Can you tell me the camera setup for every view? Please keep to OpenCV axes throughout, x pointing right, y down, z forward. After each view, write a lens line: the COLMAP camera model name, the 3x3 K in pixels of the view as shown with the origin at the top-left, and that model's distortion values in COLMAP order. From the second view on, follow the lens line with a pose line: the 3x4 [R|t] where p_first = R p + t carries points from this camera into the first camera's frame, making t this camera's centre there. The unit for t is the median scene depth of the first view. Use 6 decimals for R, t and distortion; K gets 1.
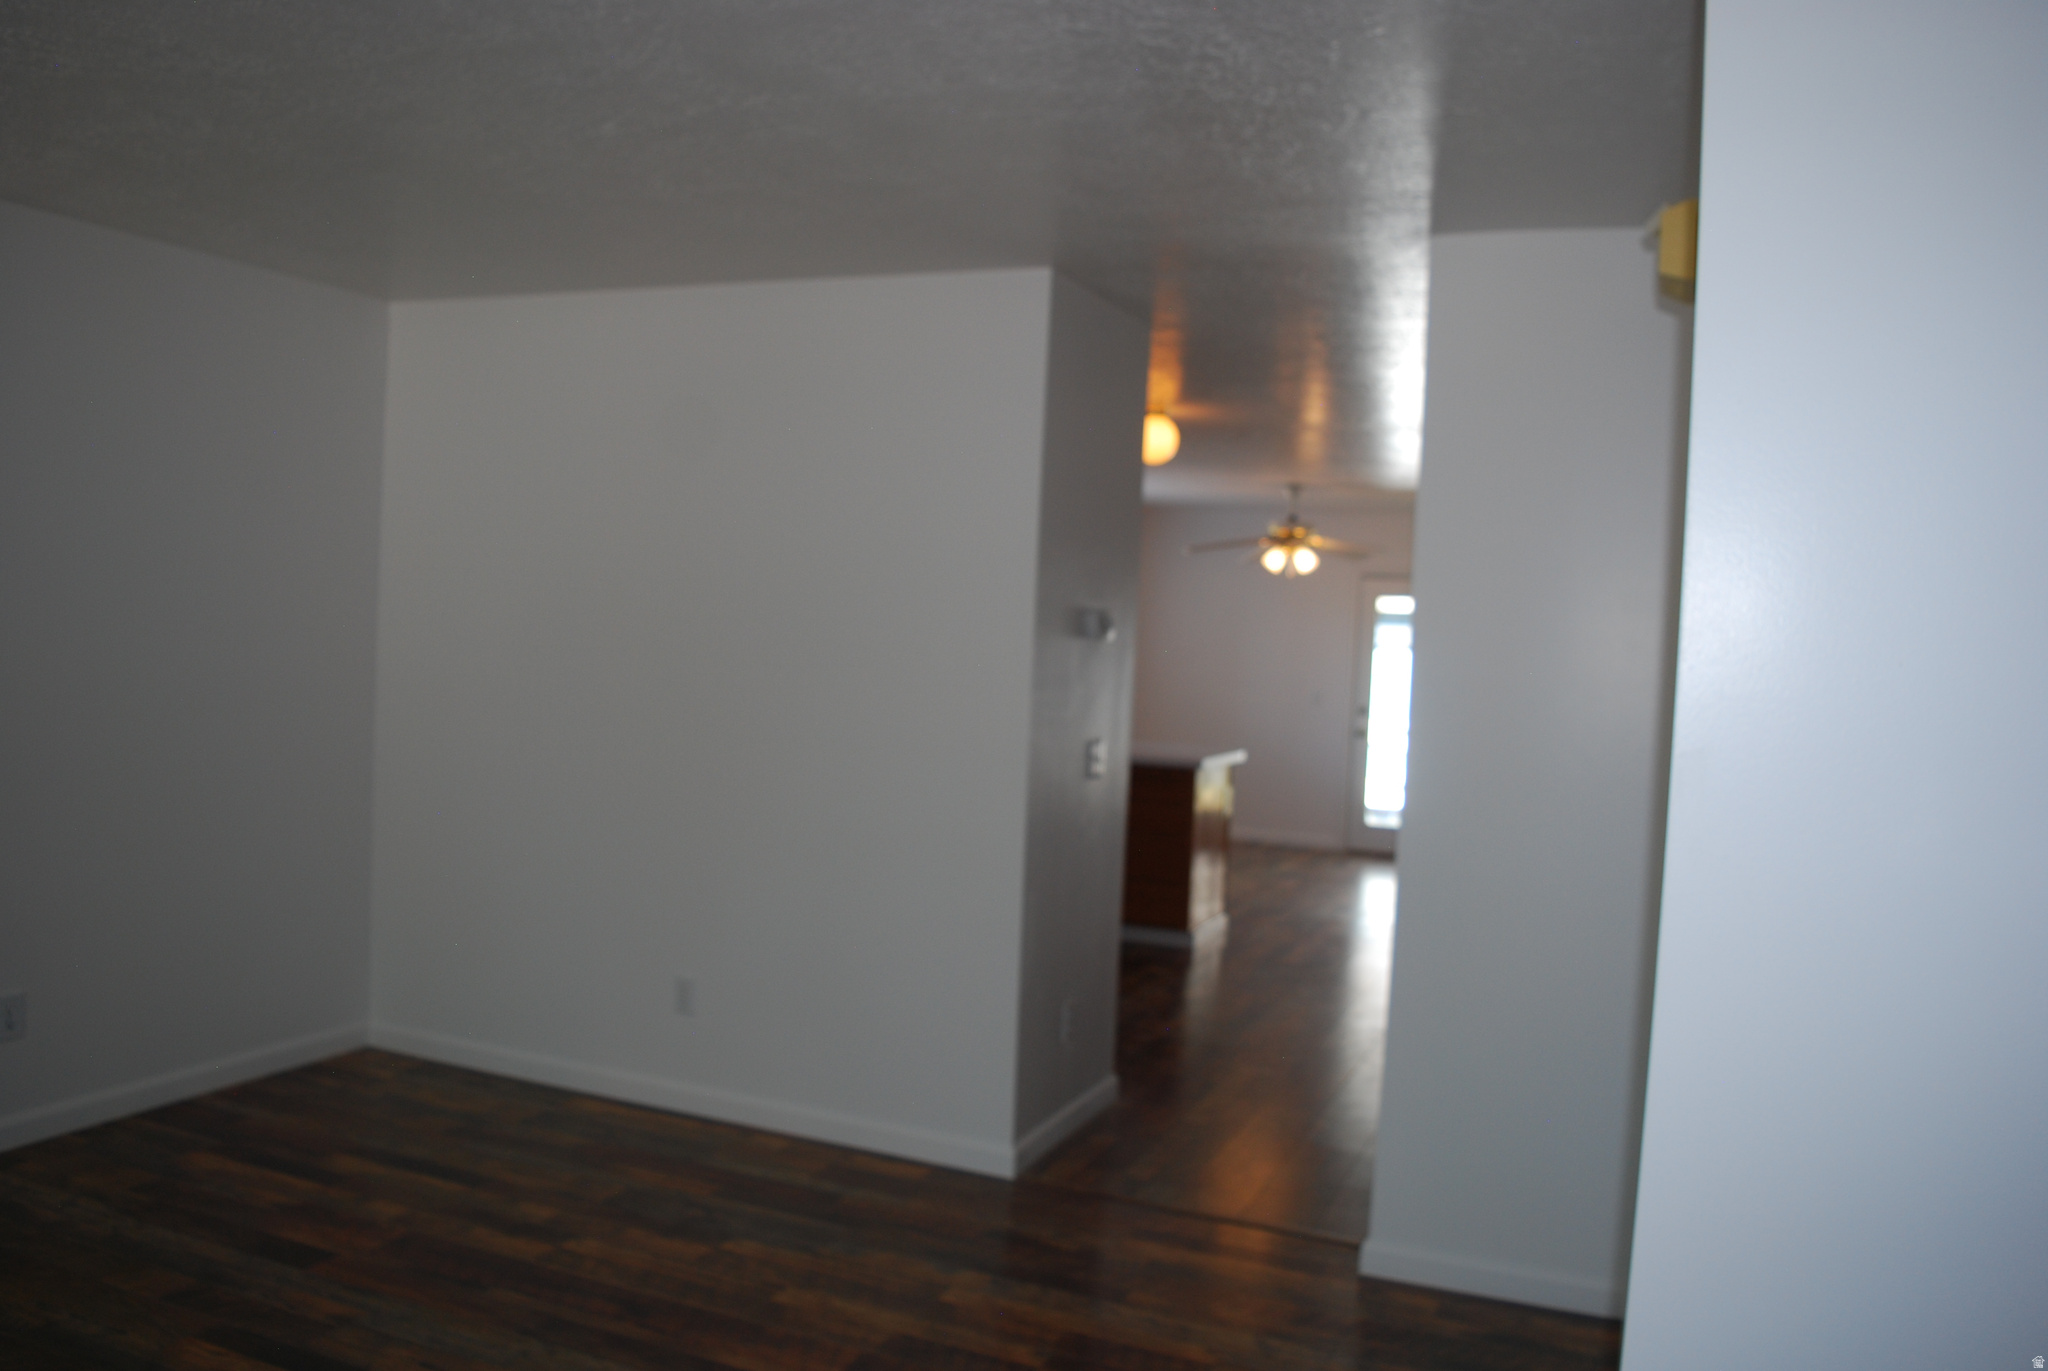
lens RADIAL K [[1579.8, 0, 1028.0], [0, 1579.8, 678.6], [0, 0, 1]] dist [-0.098170, 0.027766]
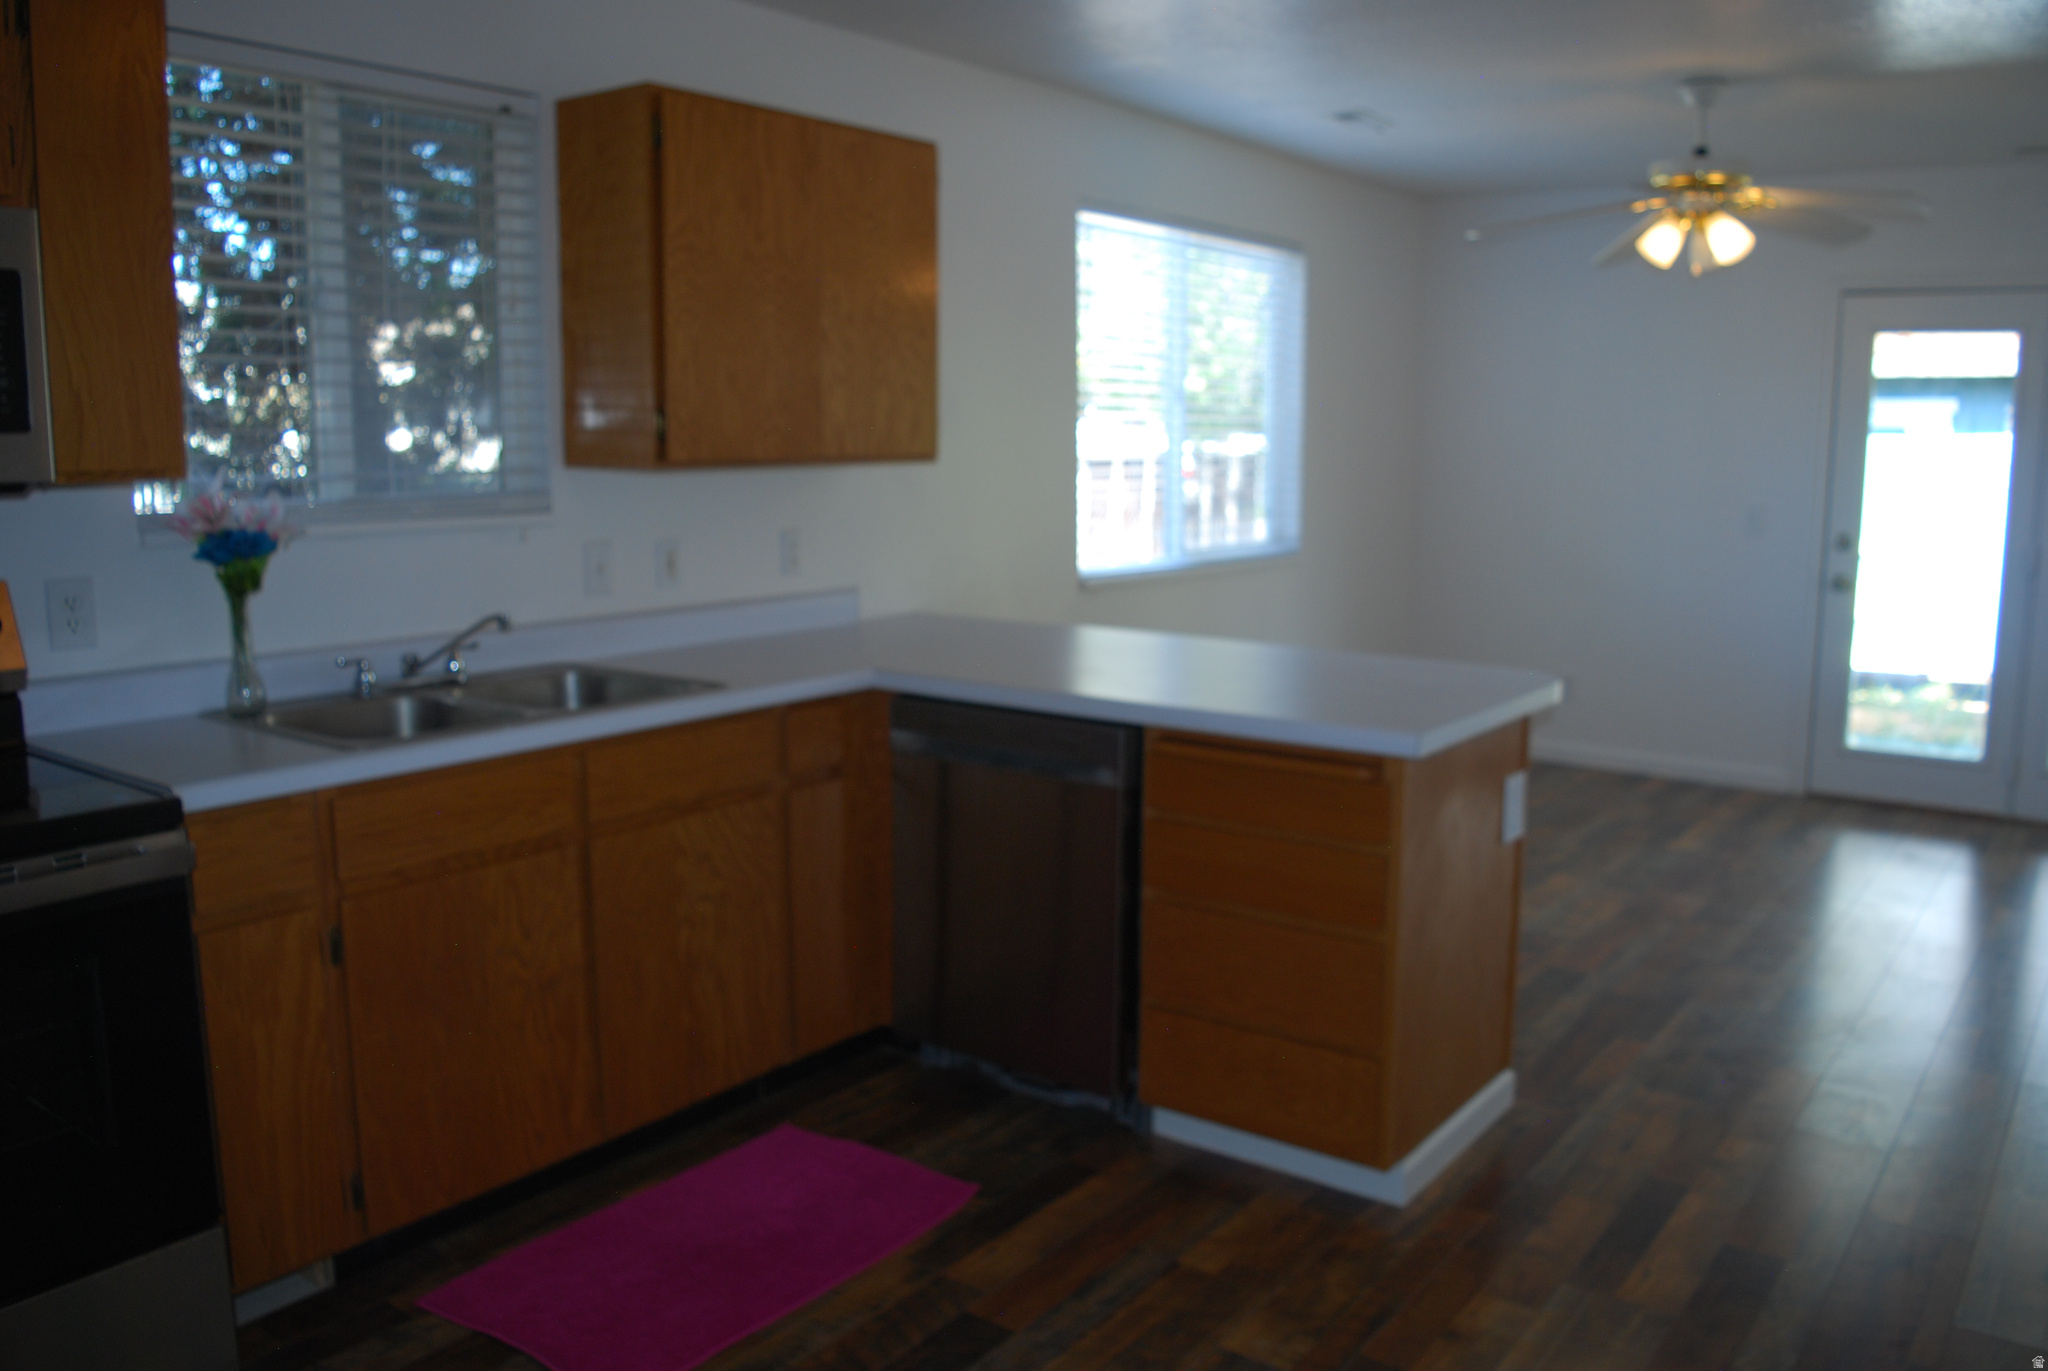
lens RADIAL K [[1579.8, 0, 1028.0], [0, 1579.8, 678.6], [0, 0, 1]] dist [-0.098170, 0.027766]
pose [[0.964358, 0.001581, -0.264595, 0.092421], [0.028799, 0.993415, 0.110897, 0.000702], [0.263027, -0.114565, 0.957962, 0.467405]]
